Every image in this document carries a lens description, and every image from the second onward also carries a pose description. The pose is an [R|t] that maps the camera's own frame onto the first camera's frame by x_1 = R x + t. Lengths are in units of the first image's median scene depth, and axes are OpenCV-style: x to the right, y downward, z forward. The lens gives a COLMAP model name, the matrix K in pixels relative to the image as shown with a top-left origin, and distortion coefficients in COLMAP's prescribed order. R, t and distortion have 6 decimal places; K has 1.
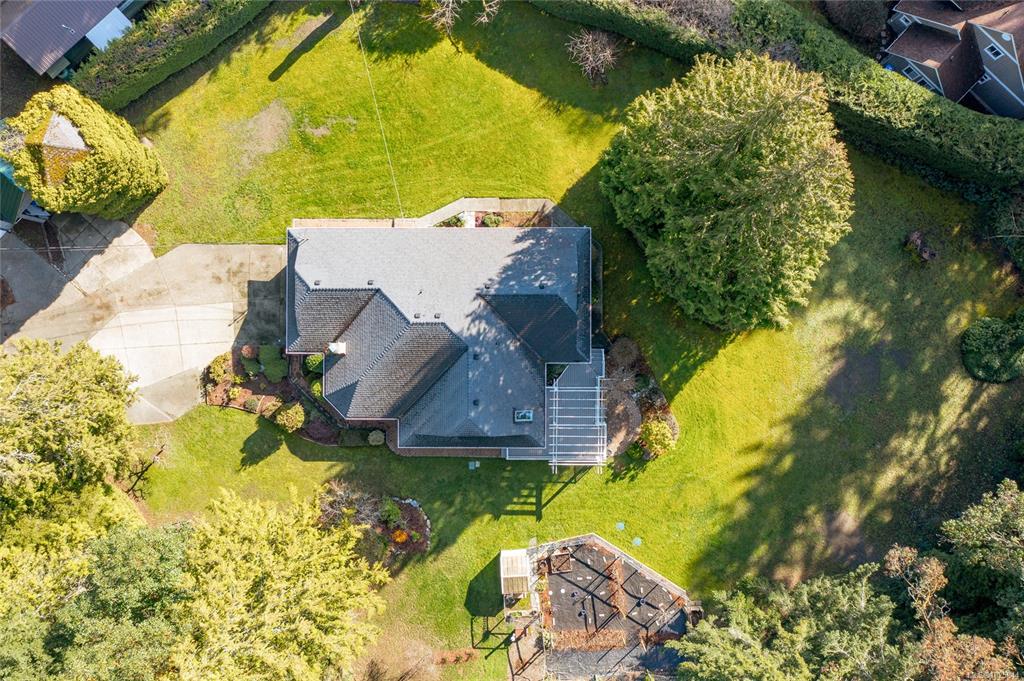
lens RADIAL K [[841.6, 0, 513.1], [0, 841.6, 282.9], [0, 0, 1]] dist [-0.012277, -0.000778]
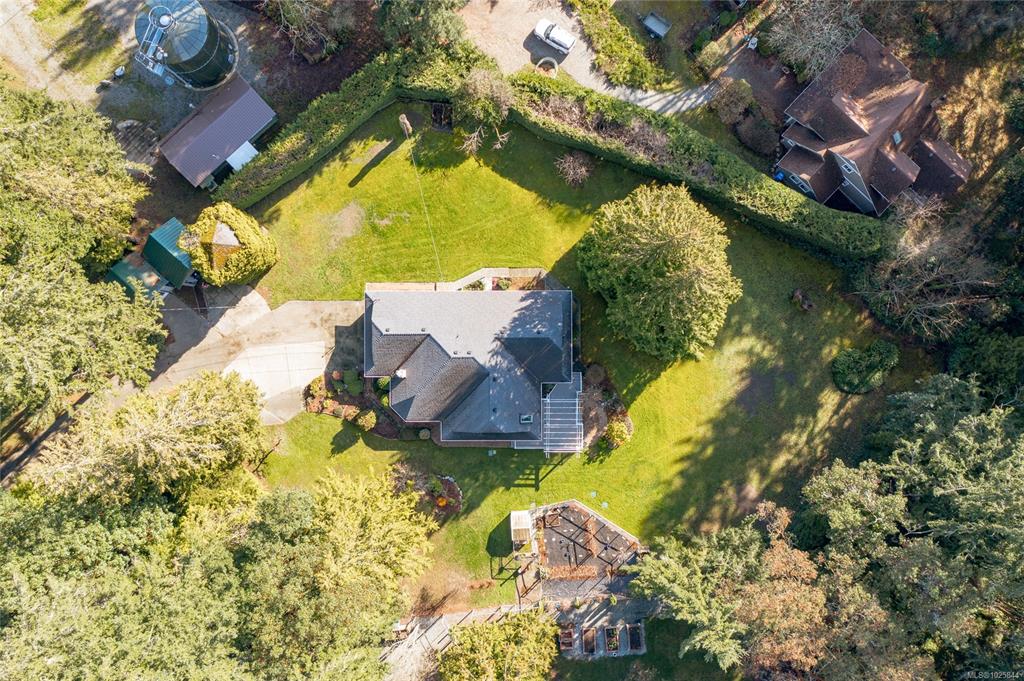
lens RADIAL K [[841.6, 0, 513.1], [0, 841.6, 282.9], [0, 0, 1]] dist [-0.012277, -0.000778]
pose [[0.999991, -0.003054, 0.002827, -0.013636], [0.003056, 0.999995, -0.000737, -0.075311], [-0.002824, 0.000746, 0.999996, -0.451133]]
